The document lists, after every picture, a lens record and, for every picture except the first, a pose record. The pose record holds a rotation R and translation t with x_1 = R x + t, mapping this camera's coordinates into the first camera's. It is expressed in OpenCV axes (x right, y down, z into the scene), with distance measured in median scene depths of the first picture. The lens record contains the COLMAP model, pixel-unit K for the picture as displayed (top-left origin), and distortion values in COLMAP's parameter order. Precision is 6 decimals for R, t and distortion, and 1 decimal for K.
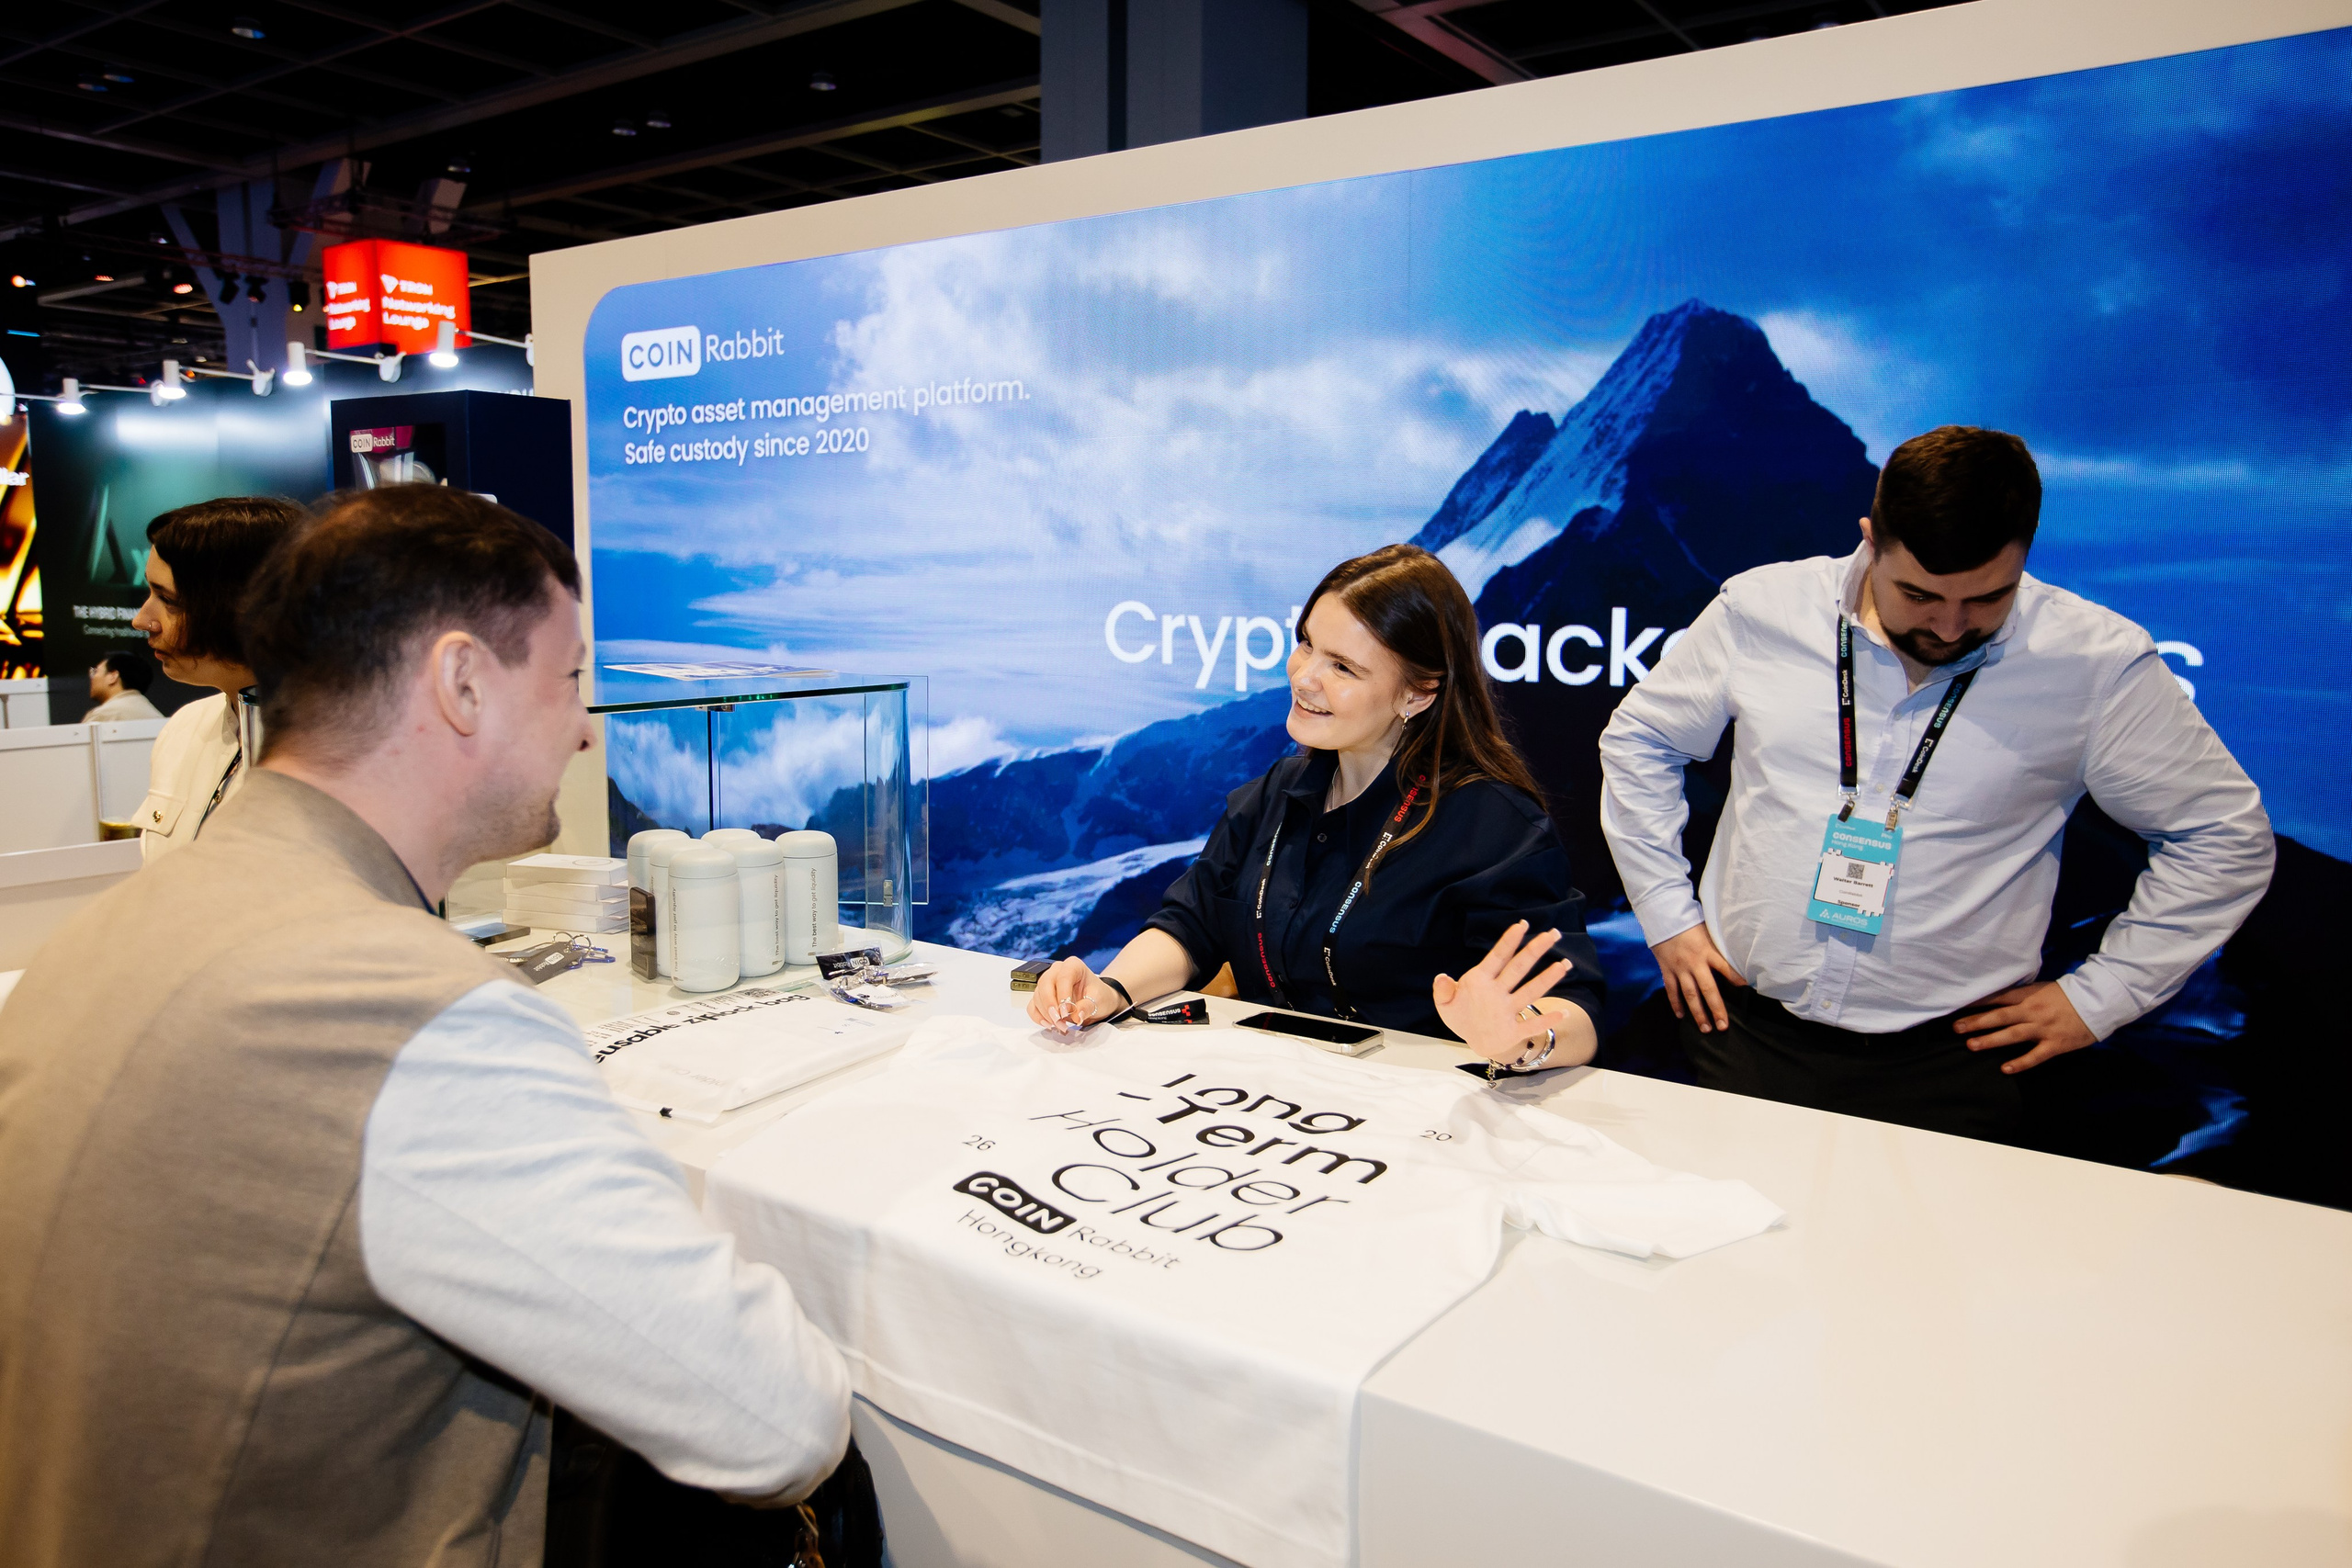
lens RADIAL K [[1592.2, 0, 1183.5], [0, 1592.2, 757.5], [0, 0, 1]] dist [-0.007705, 0.027988]
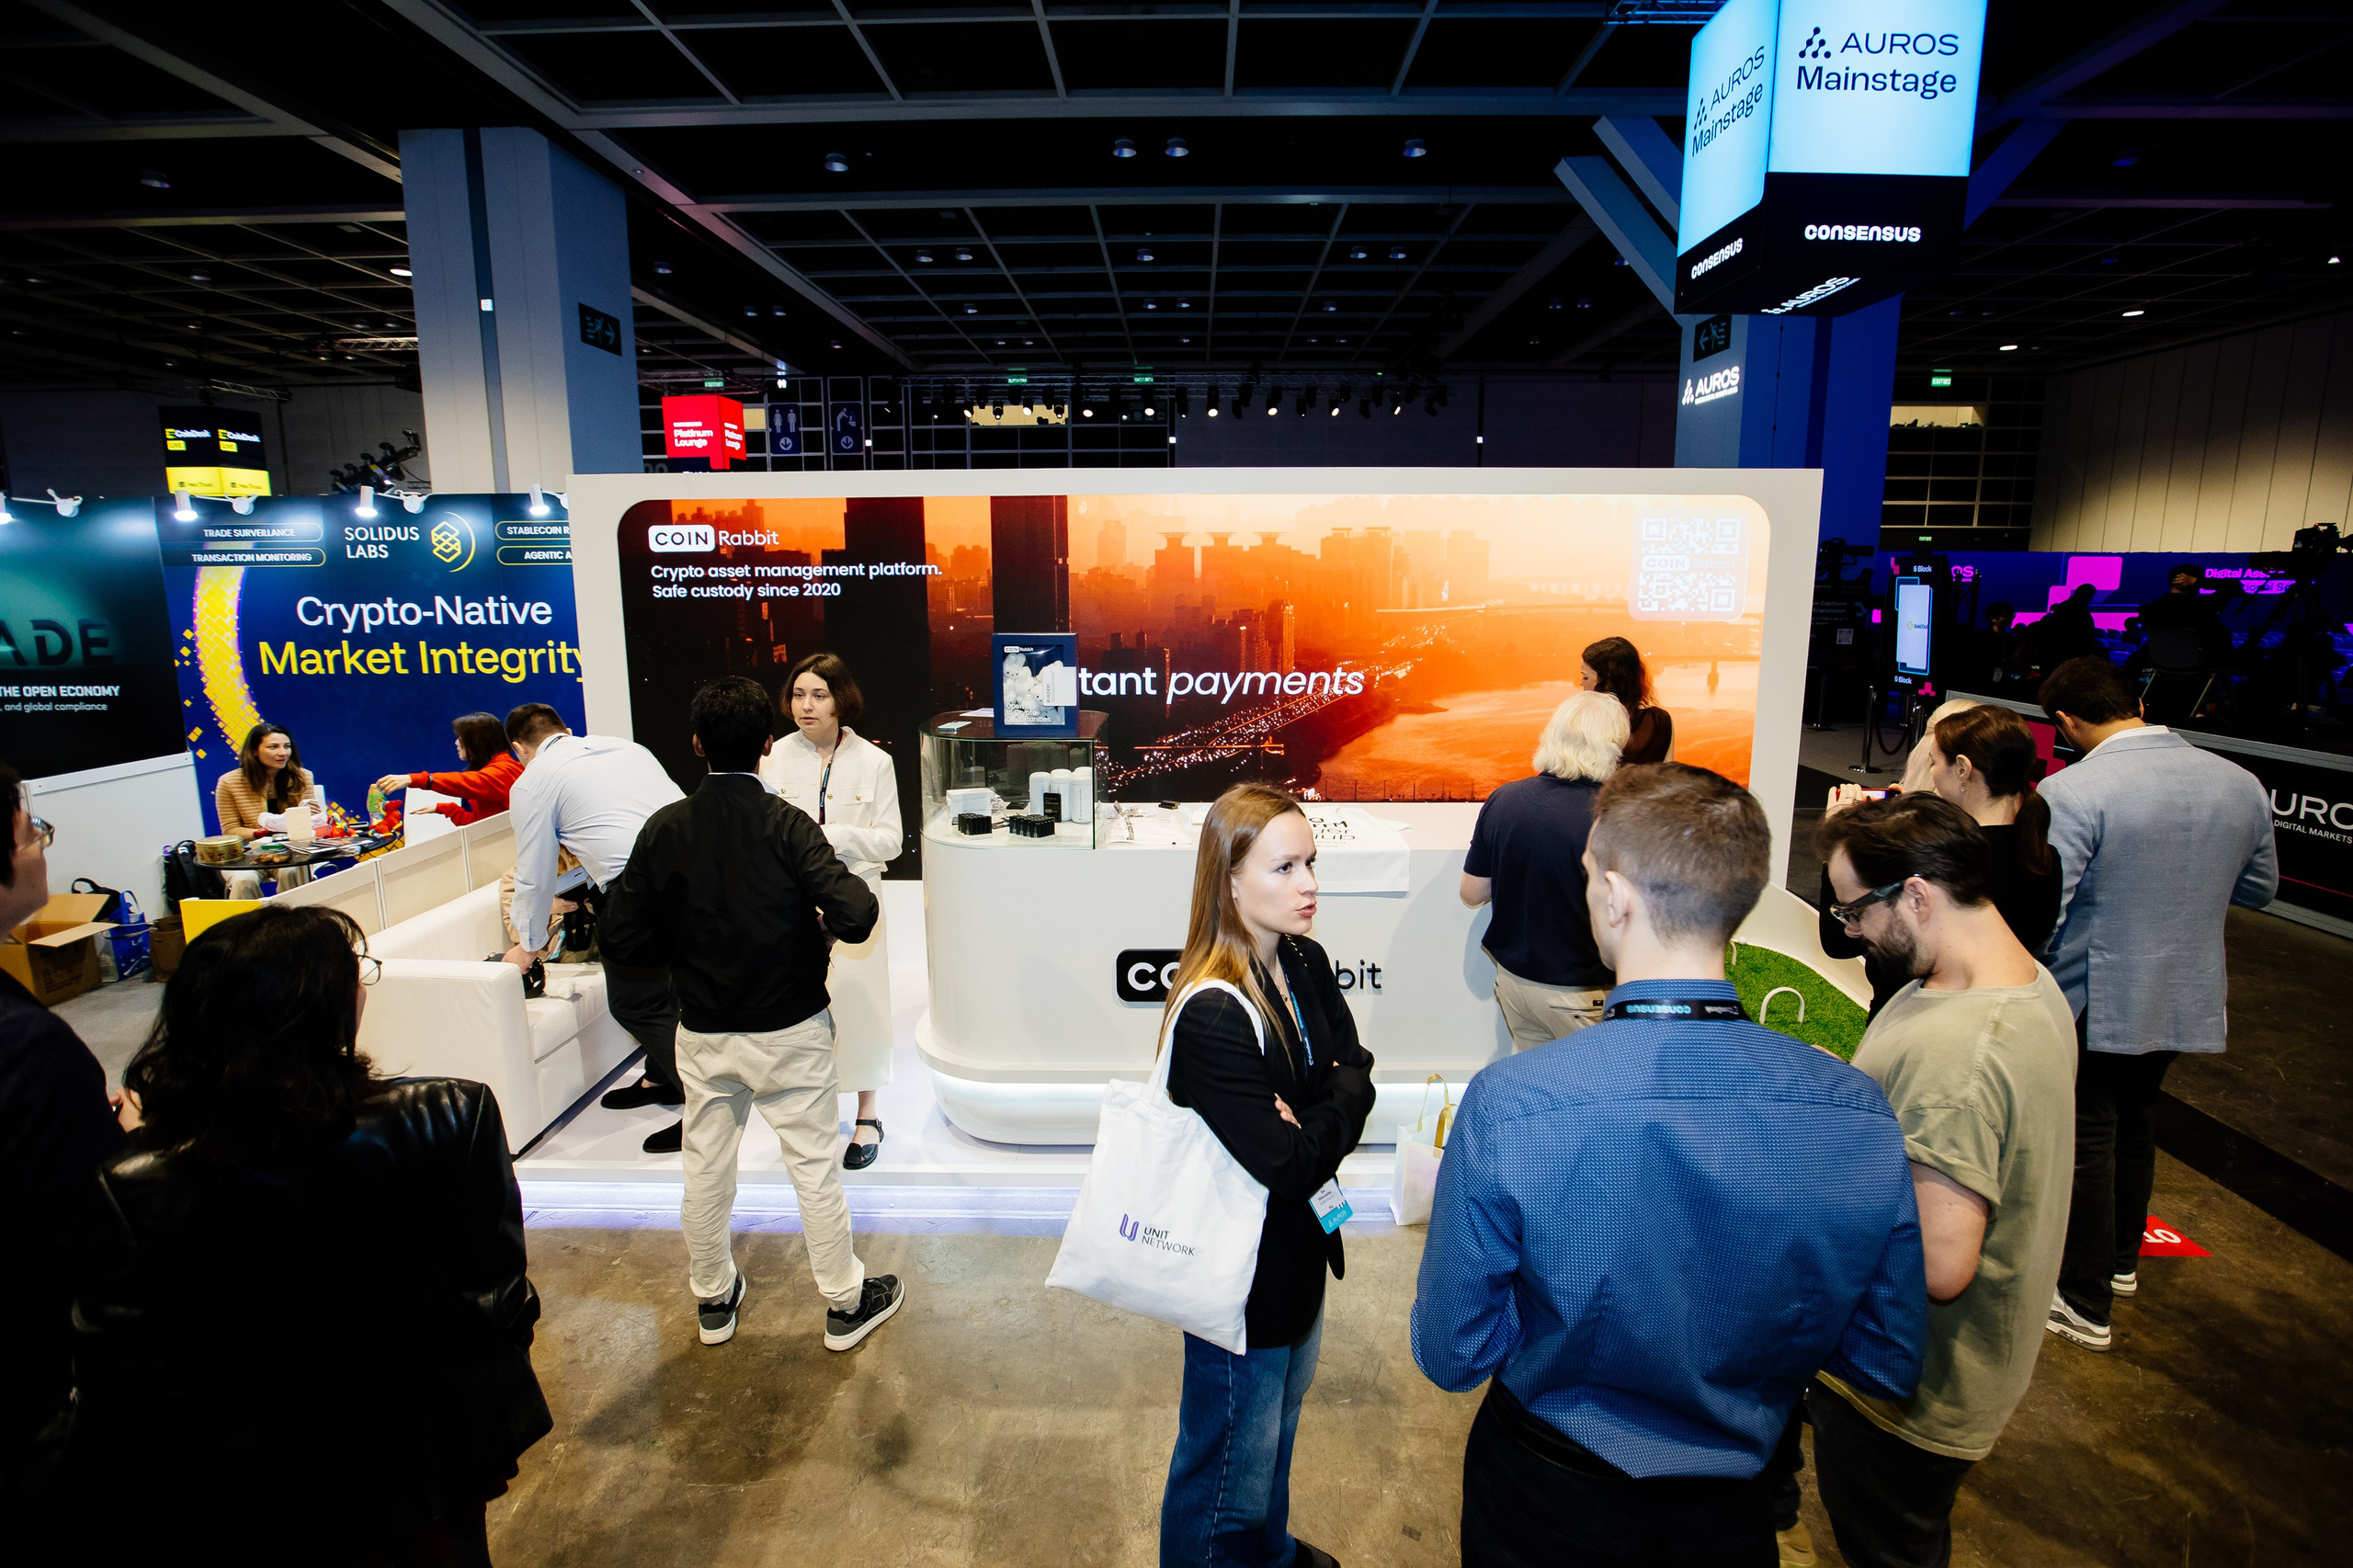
lens RADIAL K [[1090.2, 0, 1170.9], [0, 1090.2, 769.0], [0, 0, 1]] dist [-0.061999, 0.025838]
pose [[0.830803, -0.108097, 0.545968, -0.572427], [0.075789, 0.993793, 0.081433, -0.048377], [-0.551382, -0.026276, 0.833839, -0.354803]]
